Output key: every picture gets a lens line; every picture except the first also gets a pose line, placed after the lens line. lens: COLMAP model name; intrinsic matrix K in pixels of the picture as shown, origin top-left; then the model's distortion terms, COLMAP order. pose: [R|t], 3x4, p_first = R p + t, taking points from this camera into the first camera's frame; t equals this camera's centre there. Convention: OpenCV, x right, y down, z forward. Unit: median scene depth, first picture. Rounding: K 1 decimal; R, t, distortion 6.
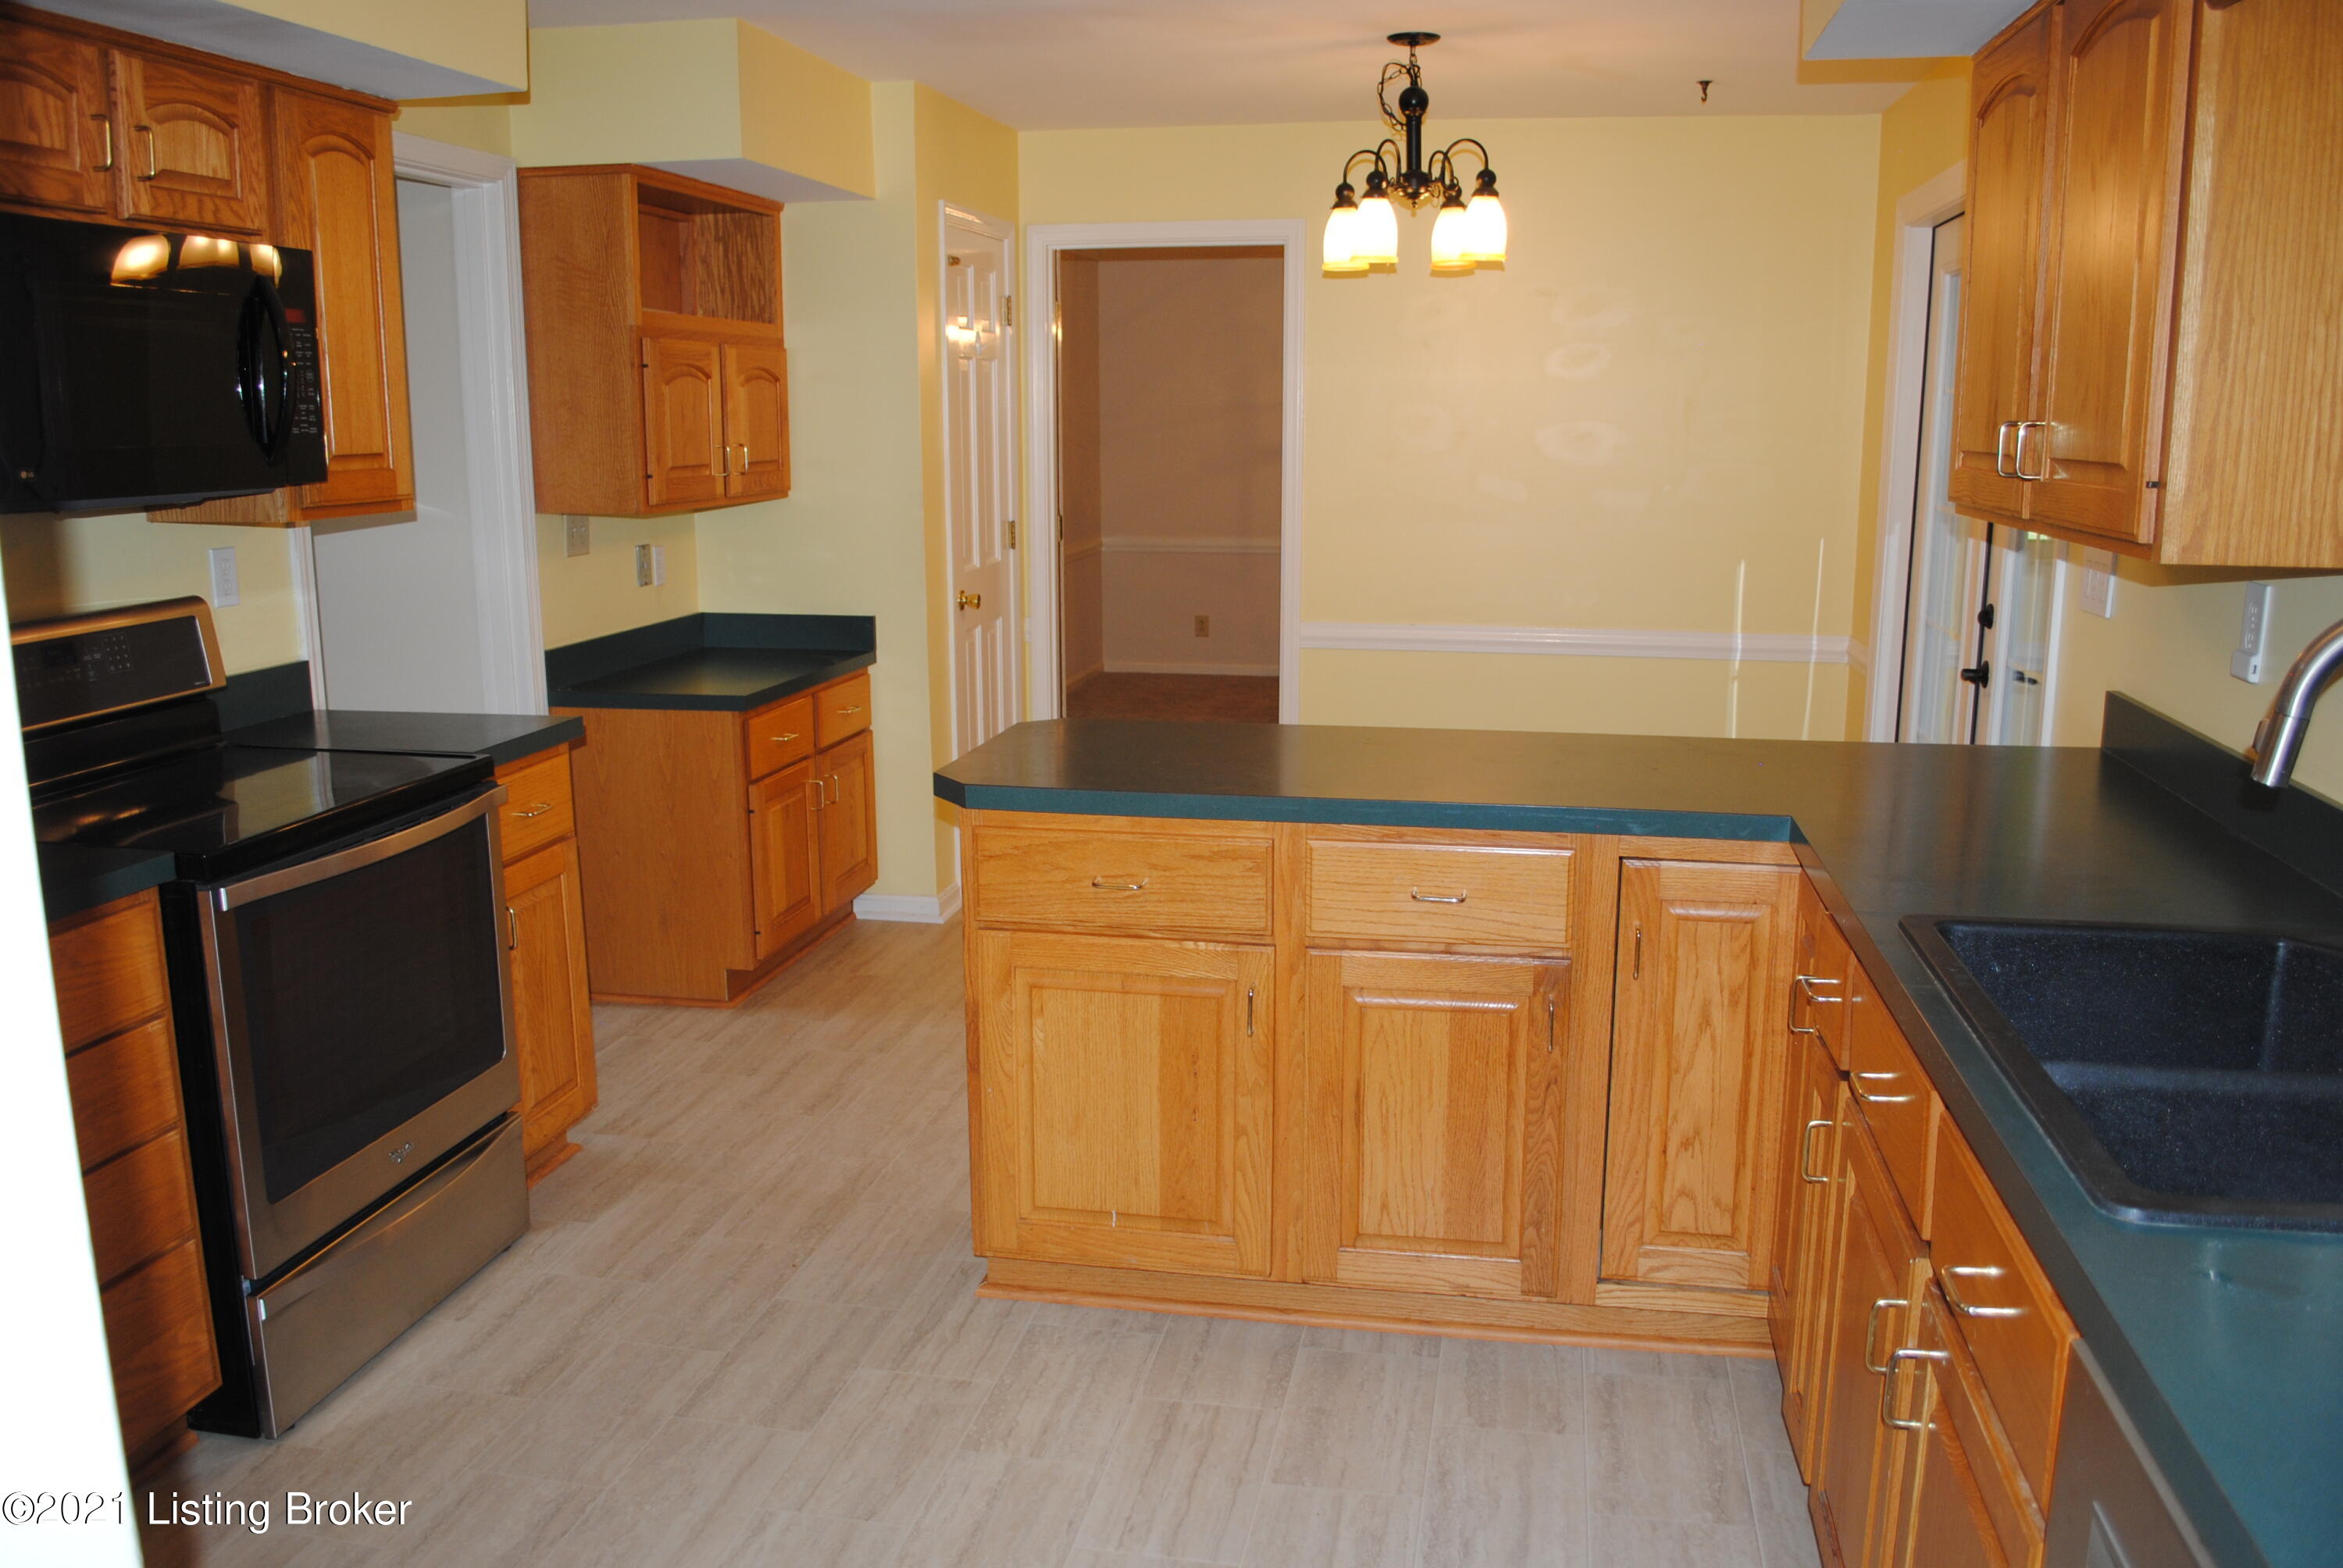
lens RADIAL K [[1833.9, 0, 1173.1], [0, 1833.9, 784.6], [0, 0, 1]] dist [-0.081791, 0.009033]
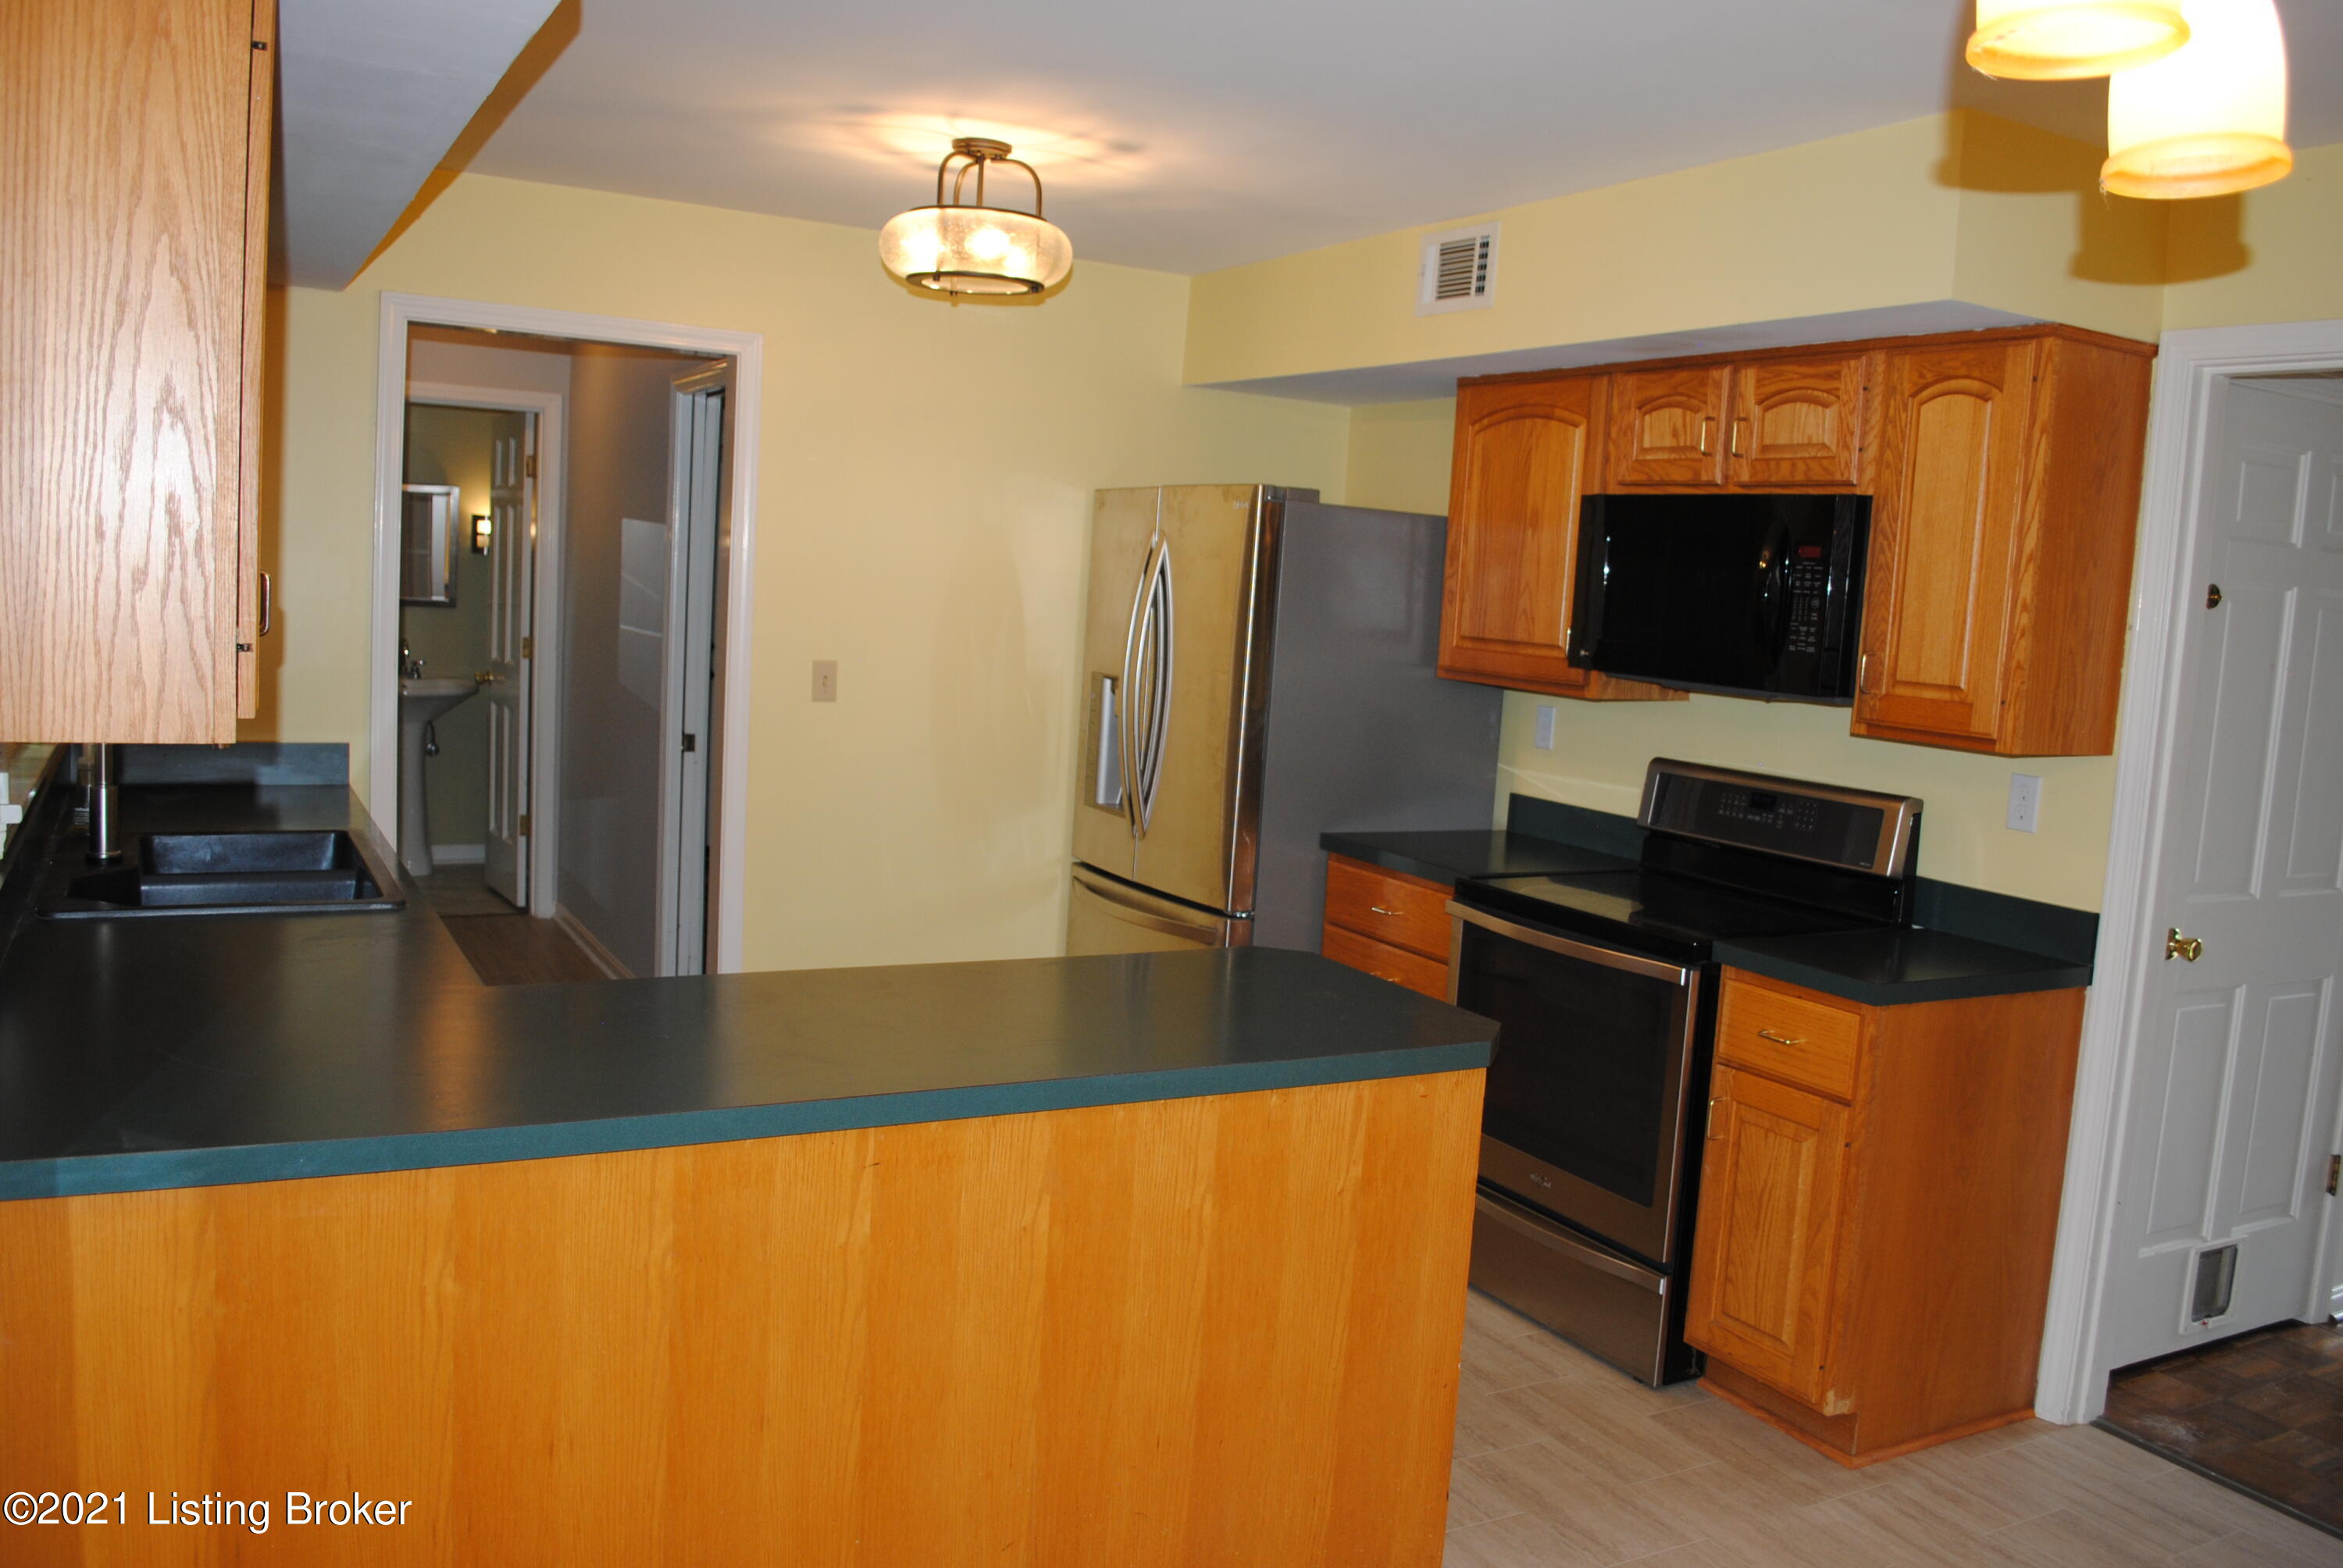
lens RADIAL K [[1833.9, 0, 1172.1], [0, 1833.9, 778.1], [0, 0, 1]] dist [-0.081791, 0.009033]
pose [[-0.764814, 0.027357, -0.643670, 0.588457], [-0.184143, 0.948135, 0.259098, -0.348774], [0.617374, 0.316689, -0.720109, 1.627473]]
